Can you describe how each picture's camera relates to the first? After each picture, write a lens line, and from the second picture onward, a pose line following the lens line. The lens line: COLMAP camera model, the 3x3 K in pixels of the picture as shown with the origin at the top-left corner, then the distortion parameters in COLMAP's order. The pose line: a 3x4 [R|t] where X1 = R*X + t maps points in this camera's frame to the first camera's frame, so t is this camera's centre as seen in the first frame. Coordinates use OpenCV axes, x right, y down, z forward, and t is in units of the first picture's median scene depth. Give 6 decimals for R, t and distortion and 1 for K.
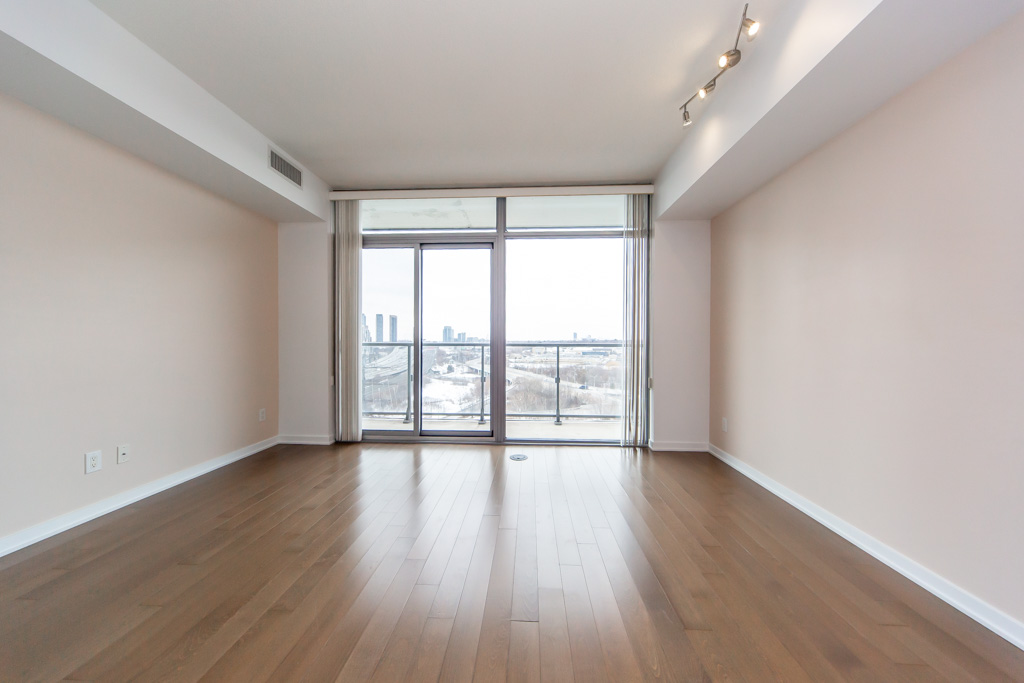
lens RADIAL K [[352.5, 0, 511.0], [0, 352.5, 343.6], [0, 0, 1]] dist [0.000576, 0.000024]
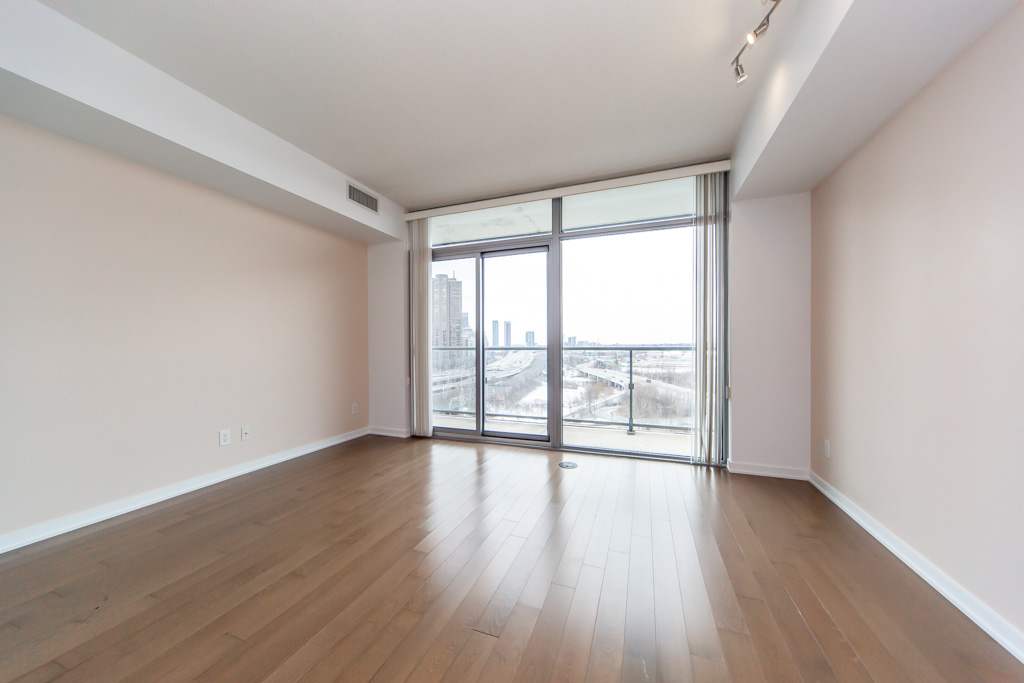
lens RADIAL K [[348.7, 0, 513.3], [0, 348.7, 347.3], [0, 0, 1]] dist [0.000279, 0.000045]
pose [[0.953988, -0.005514, -0.299795, 0.149027], [0.005427, 0.999985, -0.001122, 0.000287], [0.299797, -0.000556, 0.954003, 0.039495]]
